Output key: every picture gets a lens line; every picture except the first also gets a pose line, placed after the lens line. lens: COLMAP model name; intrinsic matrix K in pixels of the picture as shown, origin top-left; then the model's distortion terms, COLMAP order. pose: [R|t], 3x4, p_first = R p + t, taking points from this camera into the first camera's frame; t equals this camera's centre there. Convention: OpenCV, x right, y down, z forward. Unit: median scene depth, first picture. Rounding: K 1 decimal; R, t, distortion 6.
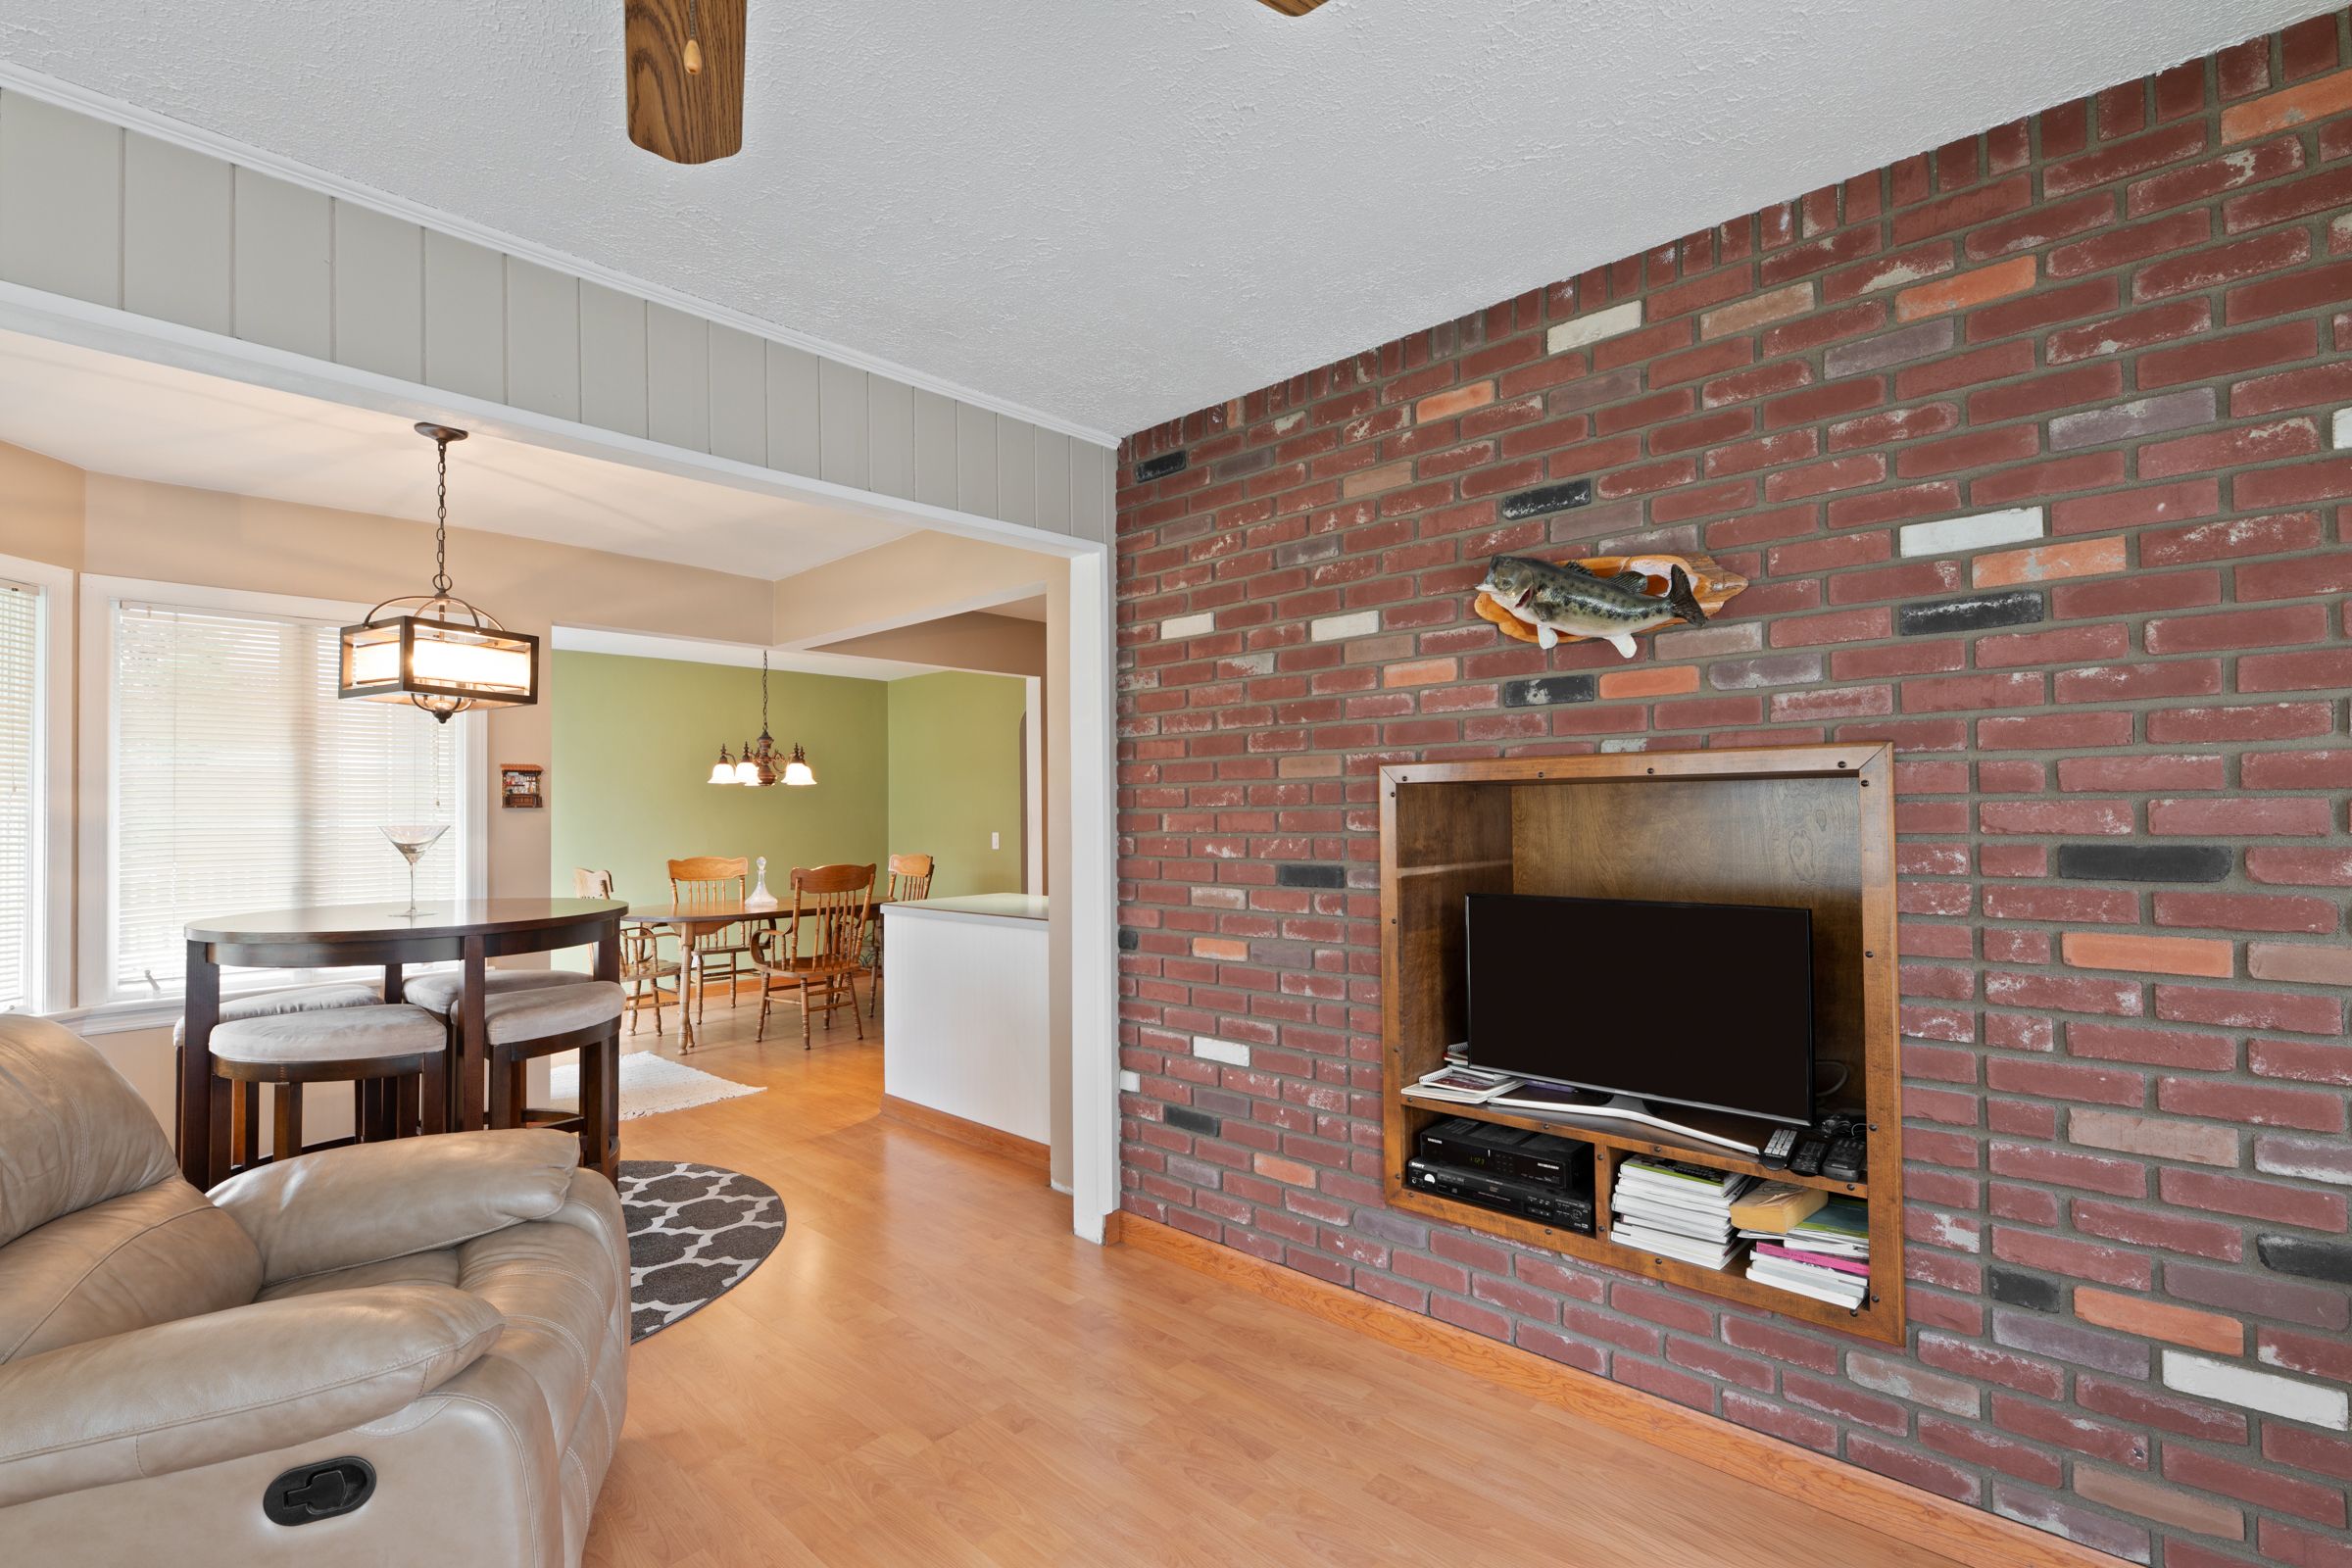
lens RADIAL K [[1056.8, 0, 1166.5], [0, 1056.8, 793.3], [0, 0, 1]] dist [0.006825, -0.004753]
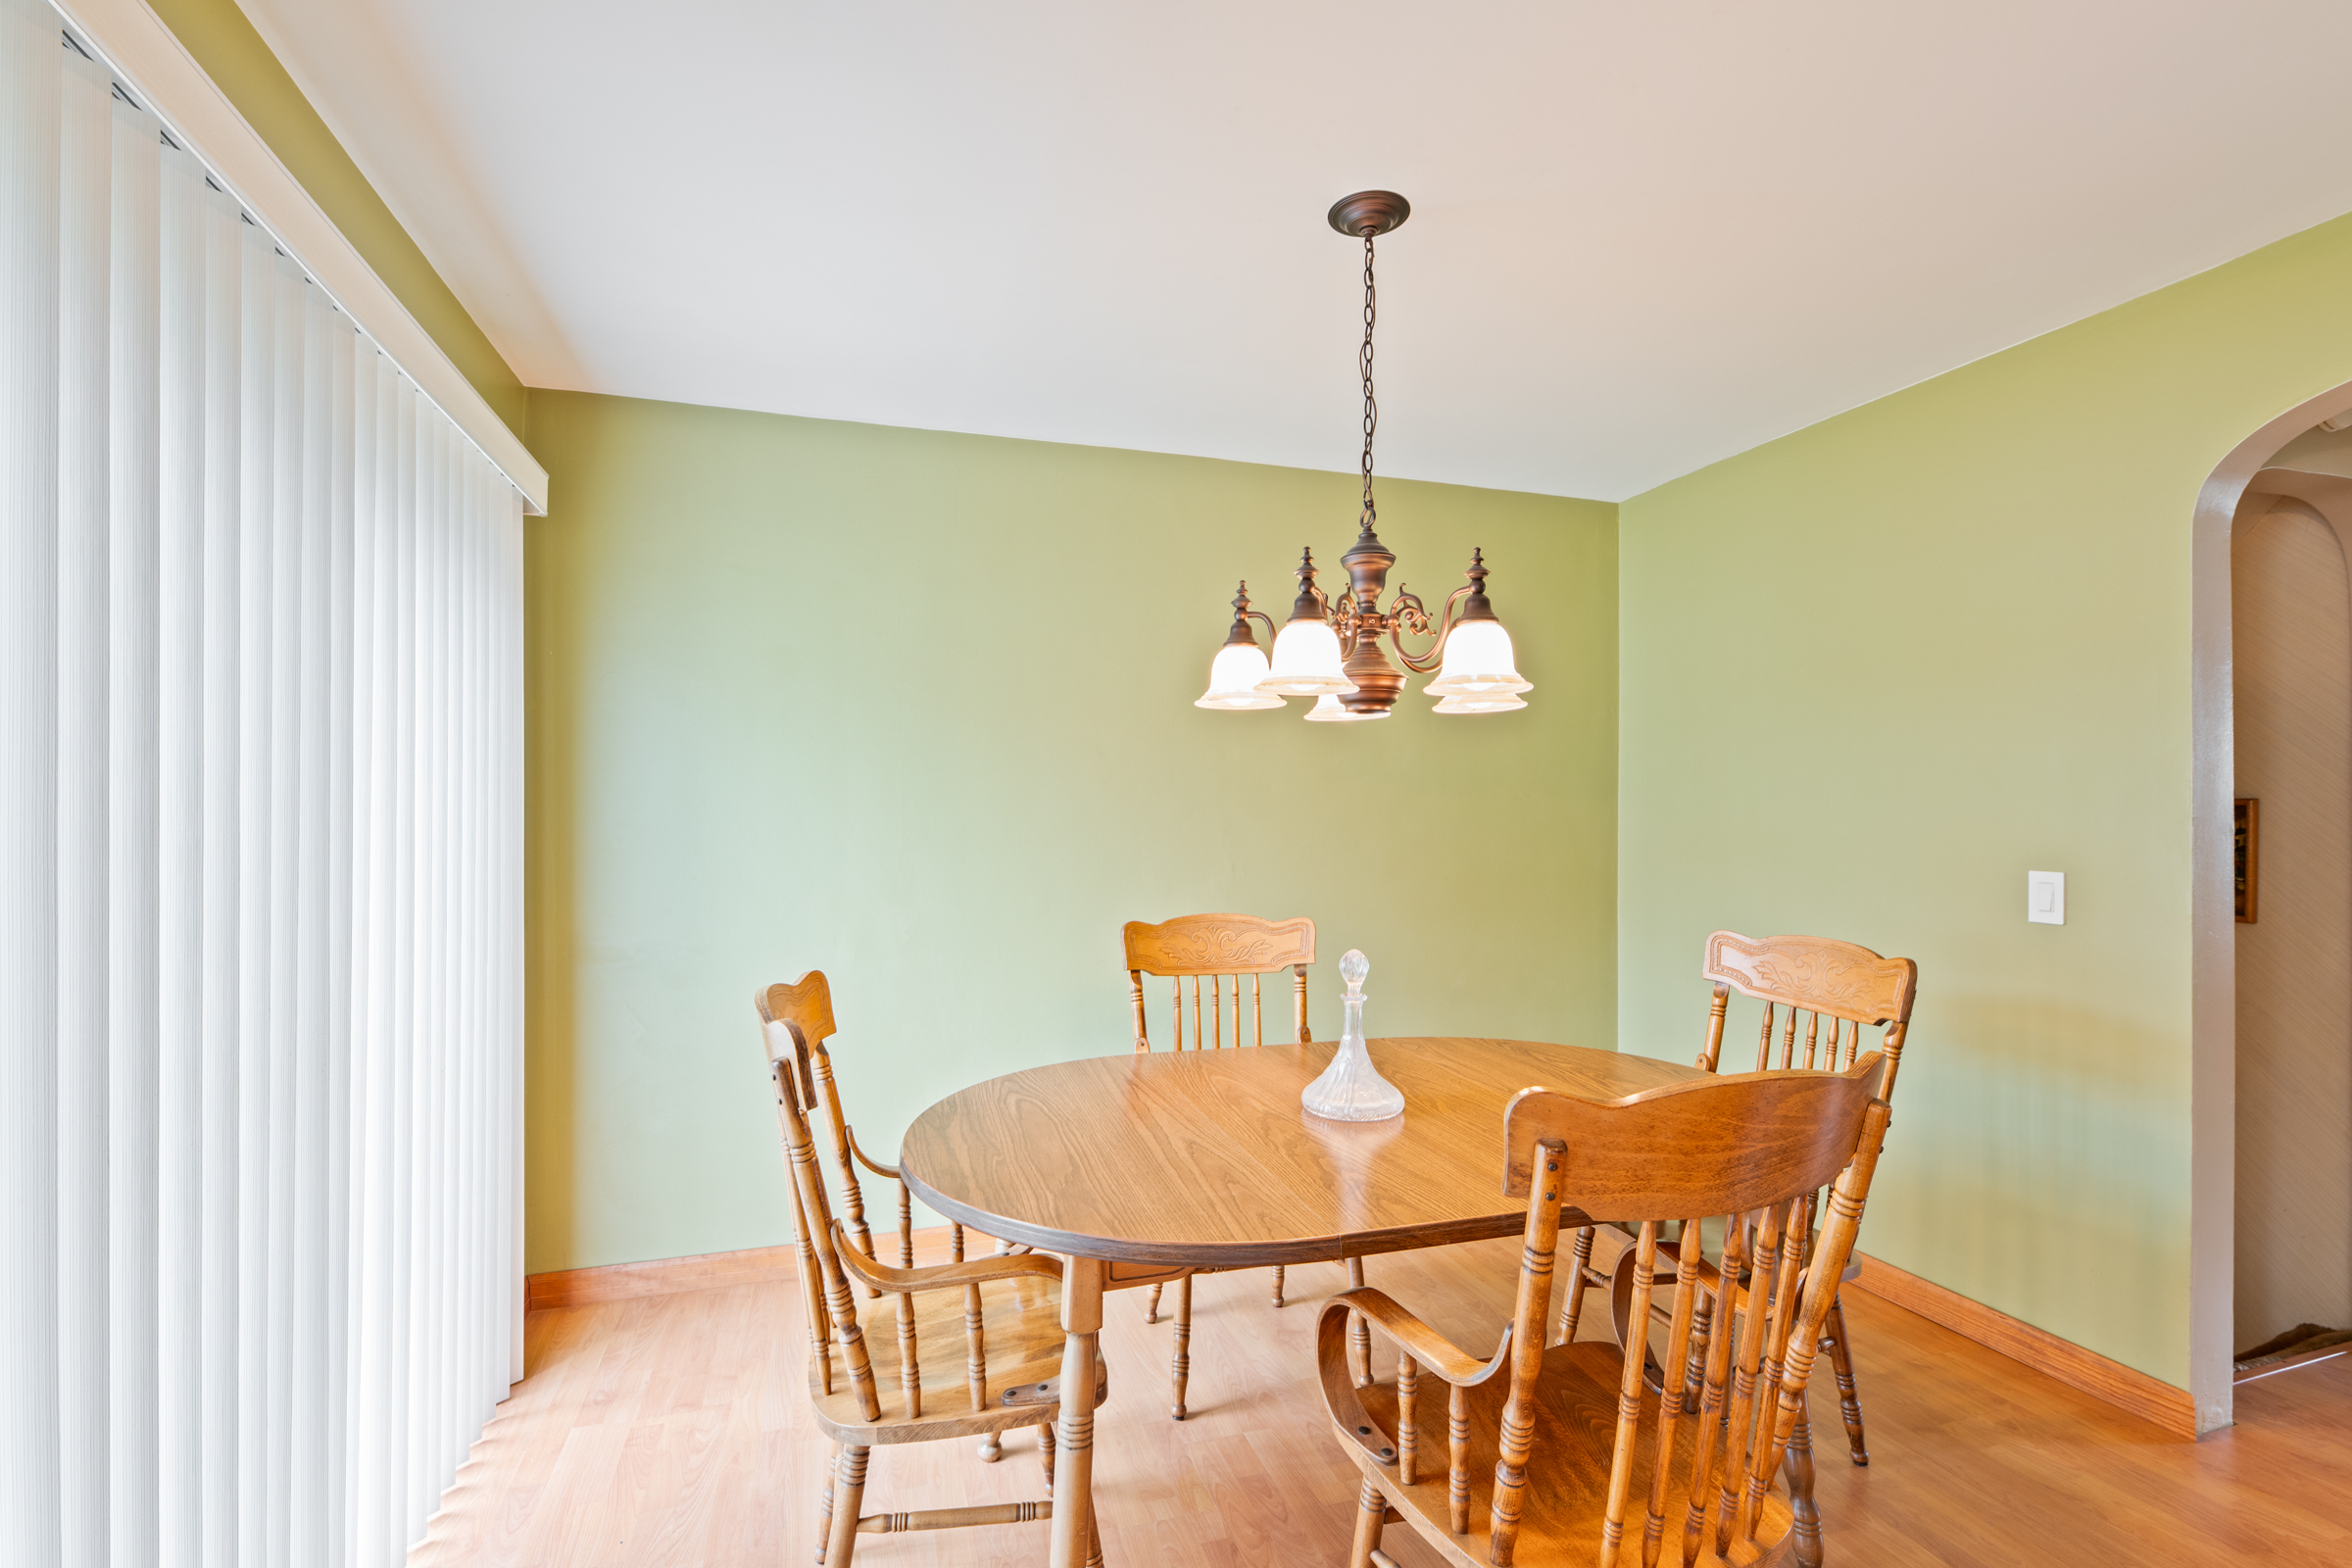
lens RADIAL K [[1056.8, 0, 1195.2], [0, 1056.8, 796.3], [0, 0, 1]] dist [0.006825, -0.004753]
pose [[0.878055, 0.008260, -0.478489, -0.263202], [-0.001216, 0.999886, 0.015030, 0.011408], [0.478558, -0.012615, 0.877965, 0.673694]]
